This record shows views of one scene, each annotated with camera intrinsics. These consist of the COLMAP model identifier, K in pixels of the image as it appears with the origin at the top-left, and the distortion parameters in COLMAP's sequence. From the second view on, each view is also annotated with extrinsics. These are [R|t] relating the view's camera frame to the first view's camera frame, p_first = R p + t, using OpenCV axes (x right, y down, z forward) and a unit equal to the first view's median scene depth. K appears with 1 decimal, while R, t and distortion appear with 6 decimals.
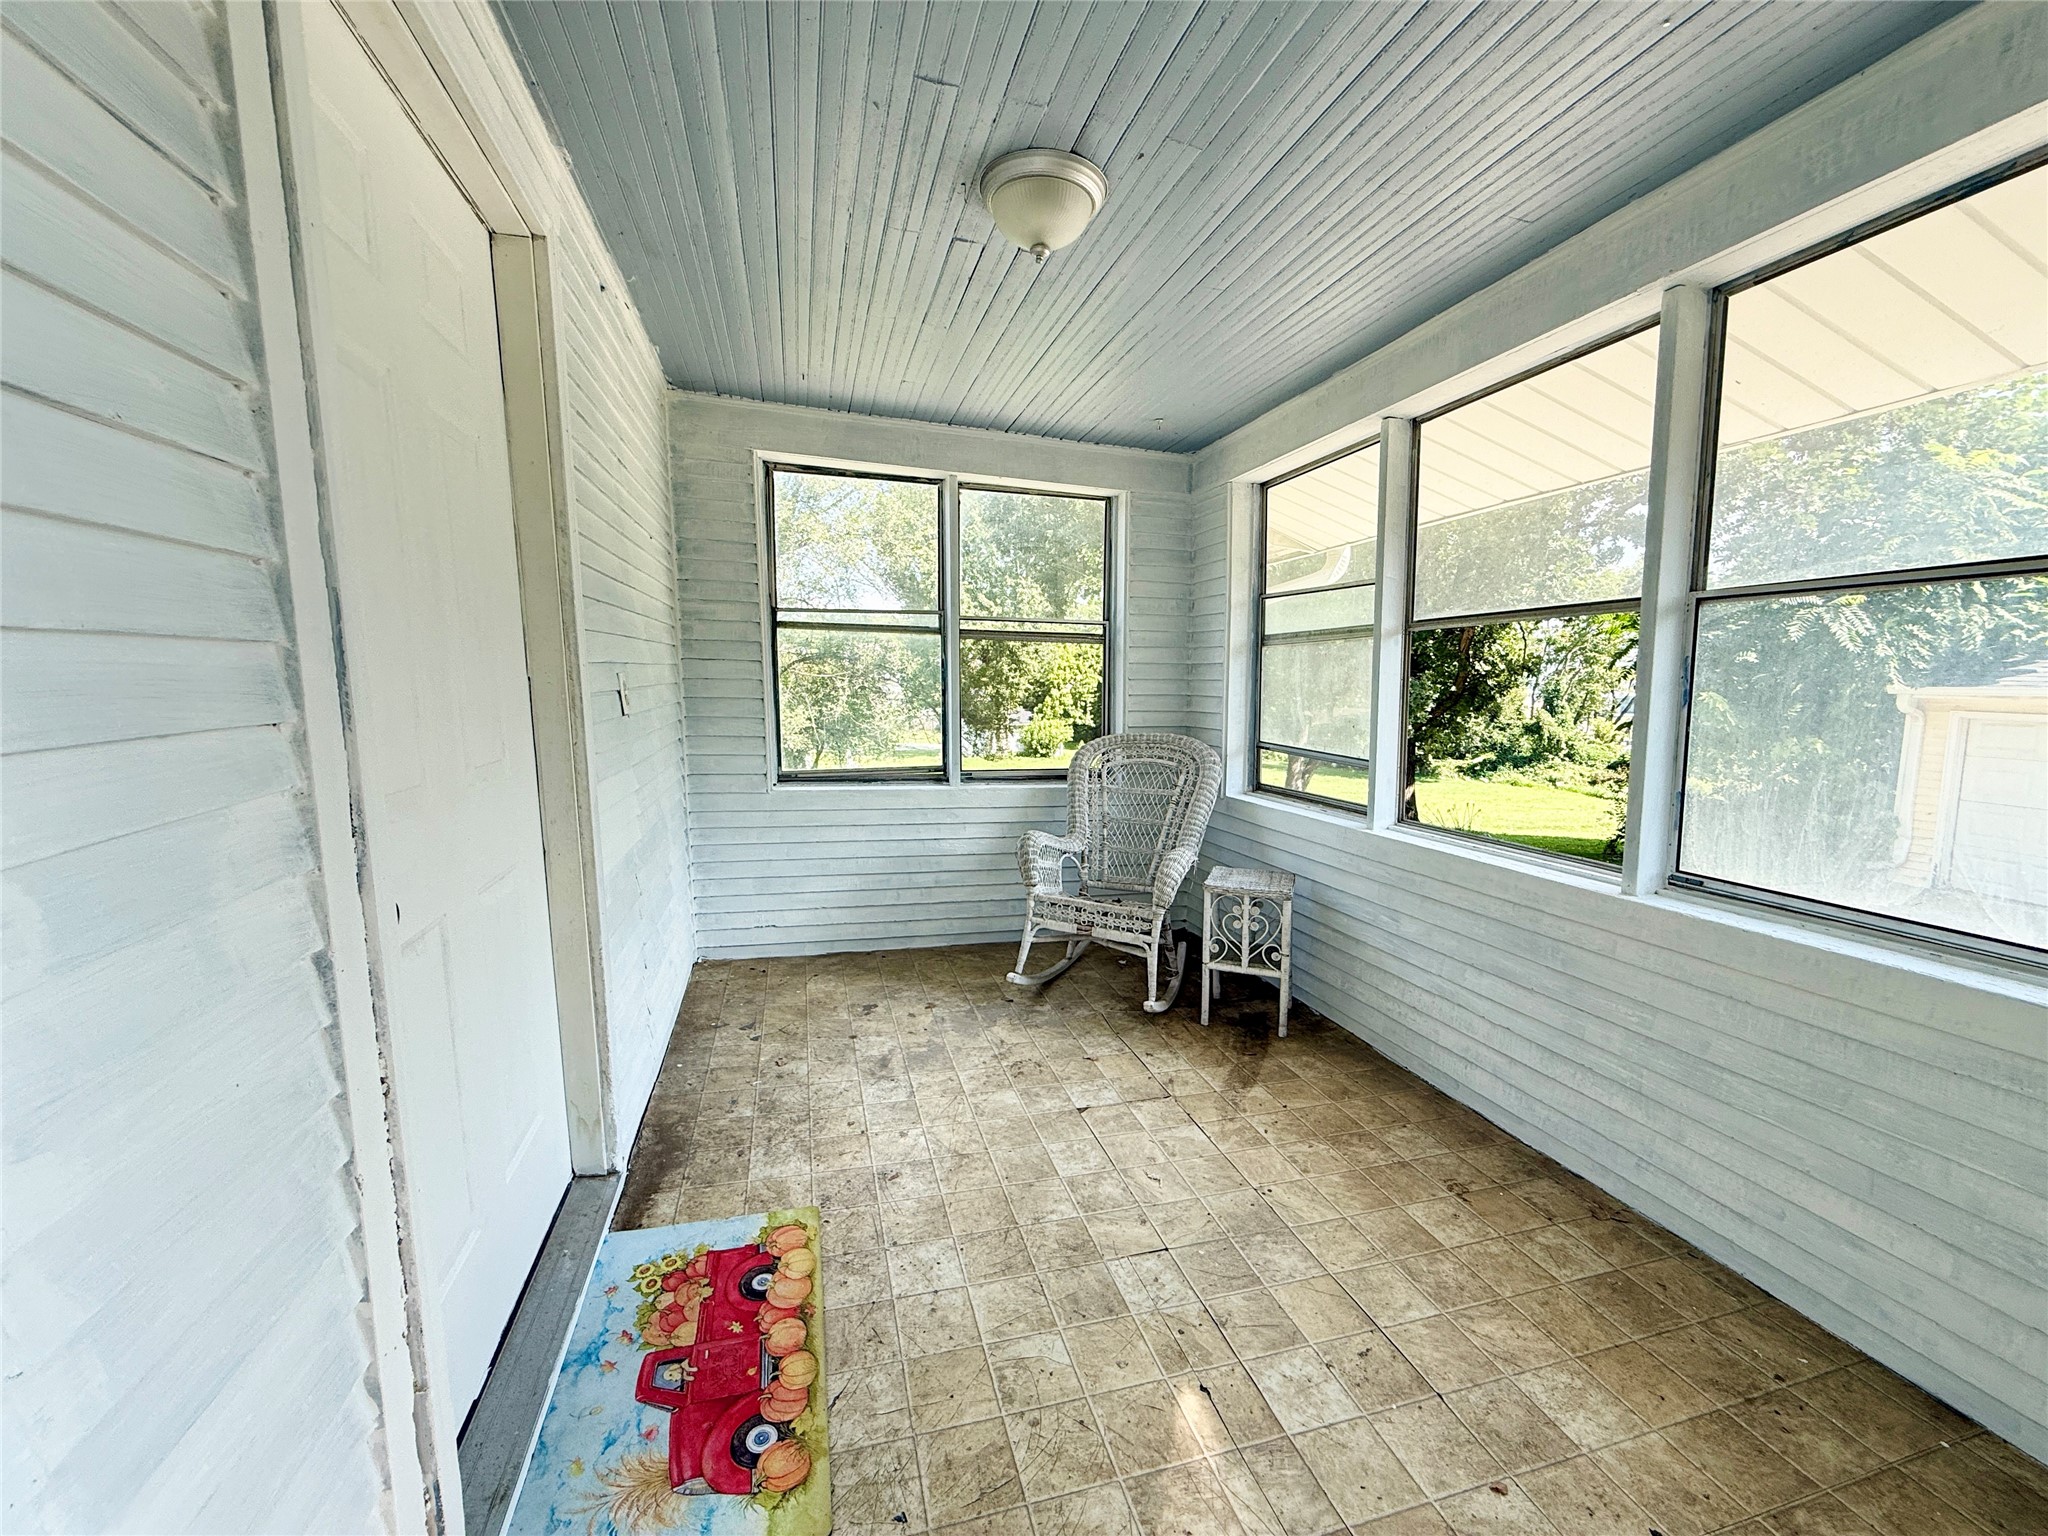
lens RADIAL K [[817.8, 0, 1027.0], [0, 817.8, 762.4], [0, 0, 1]] dist [-0.003079, 0.001569]
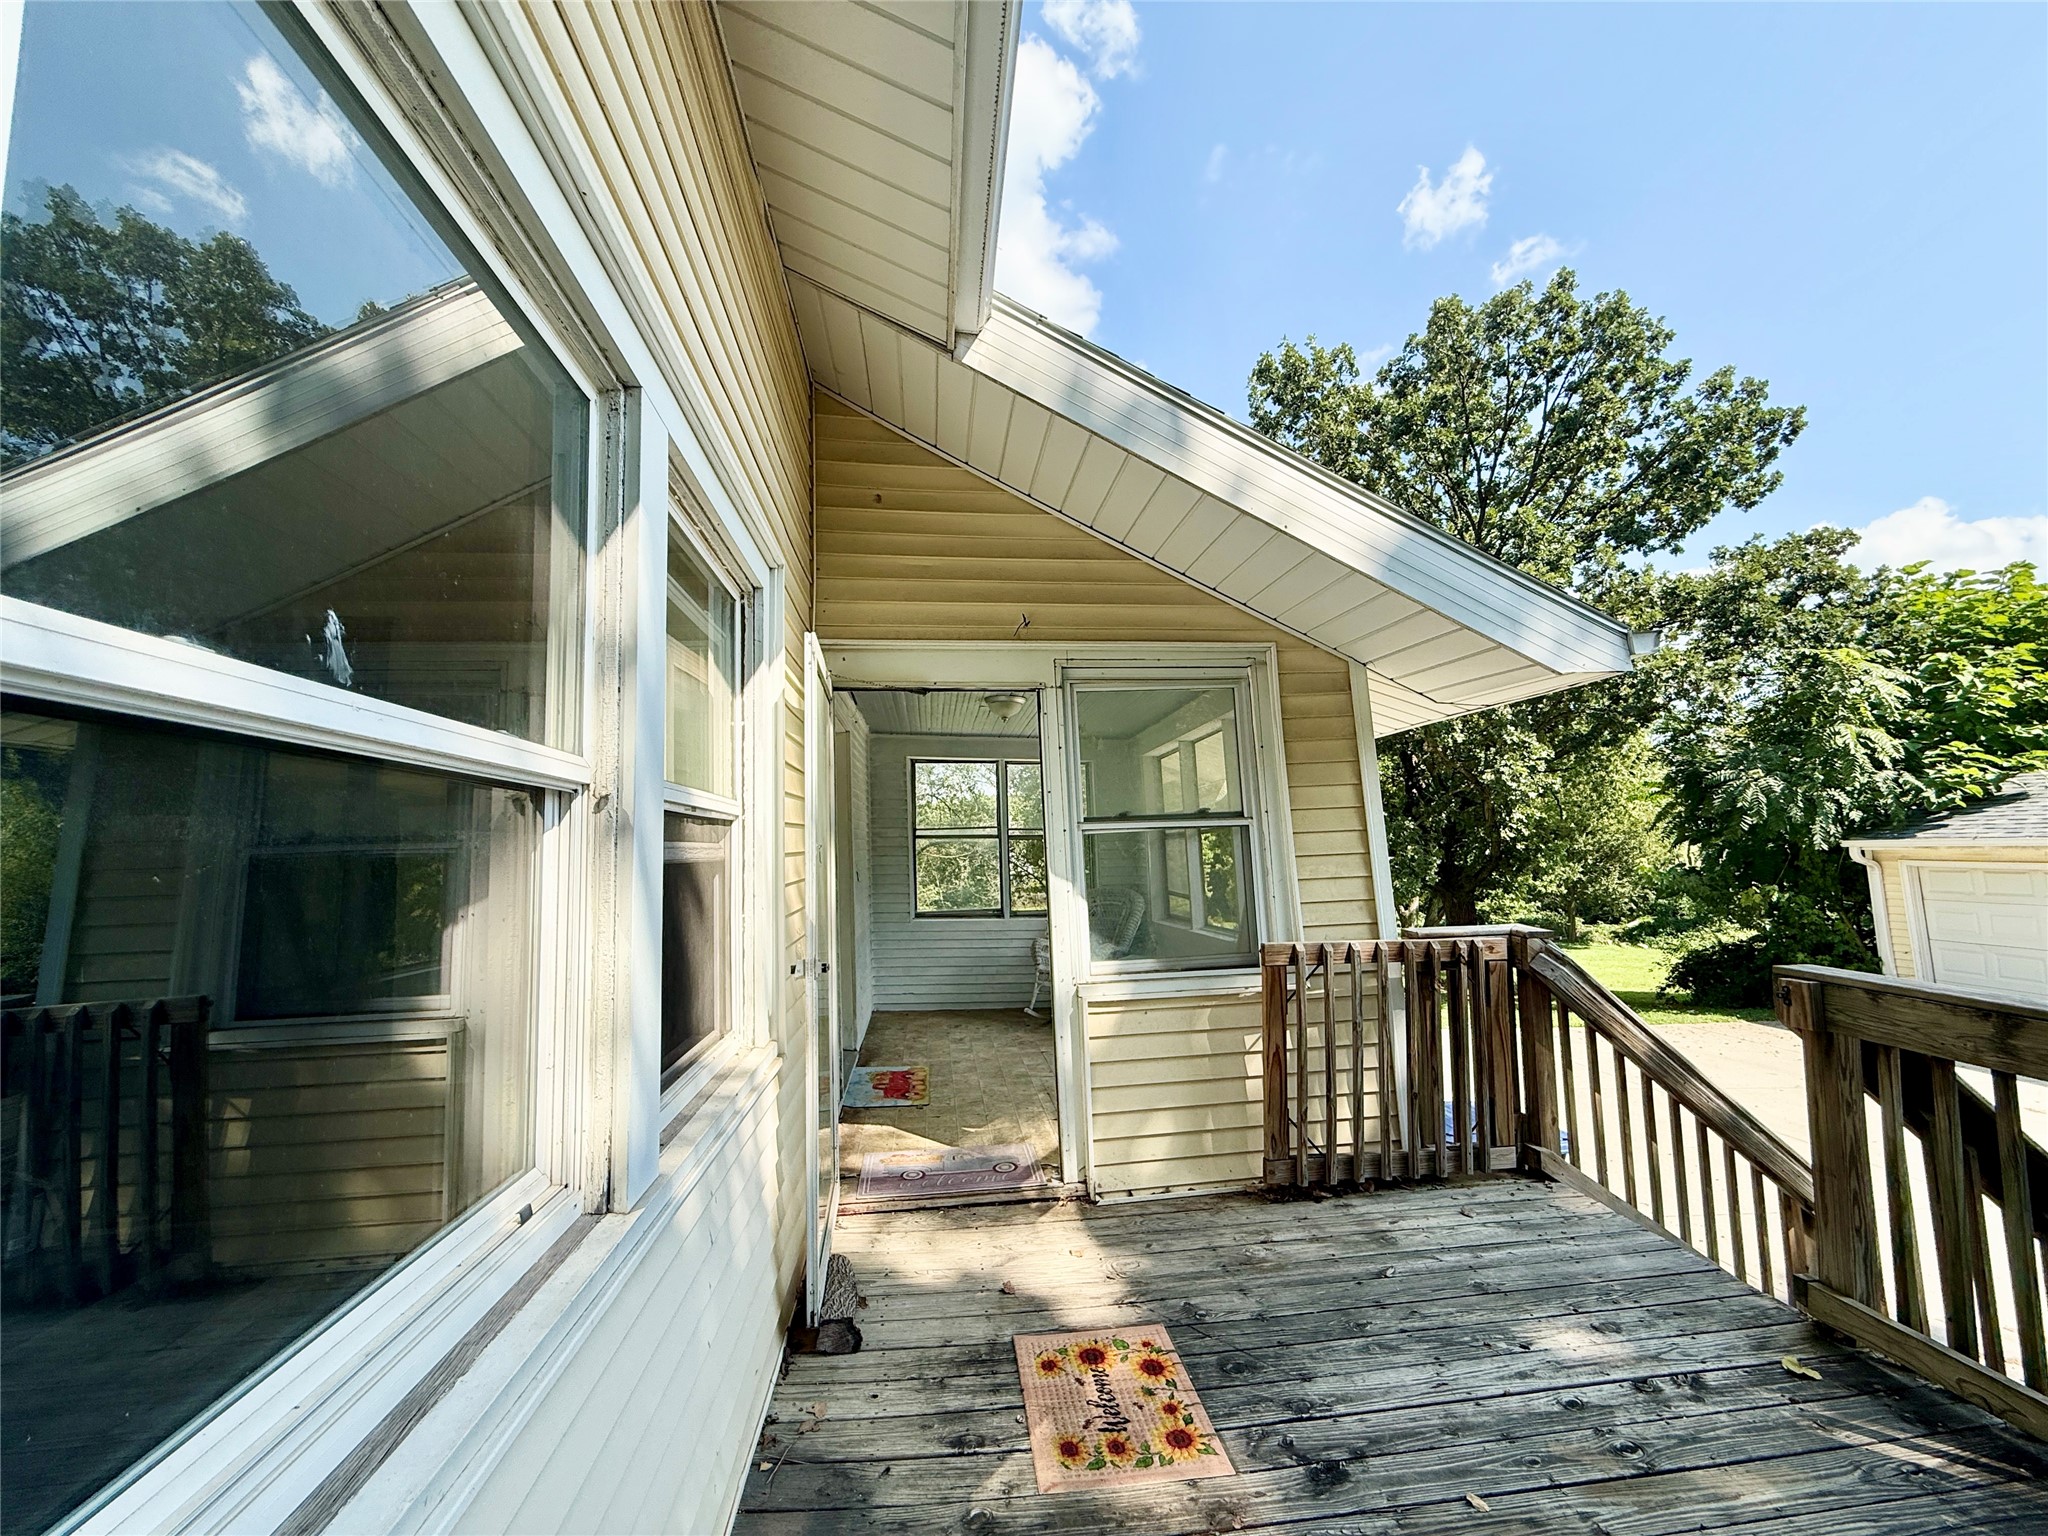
lens RADIAL K [[817.8, 0, 1037.9], [0, 817.8, 767.3], [0, 0, 1]] dist [-0.003079, 0.001569]
pose [[0.989577, -0.043719, -0.137211, 0.264720], [0.014710, 0.978507, -0.205690, 0.078431], [0.143254, 0.201528, 0.968950, -0.906886]]
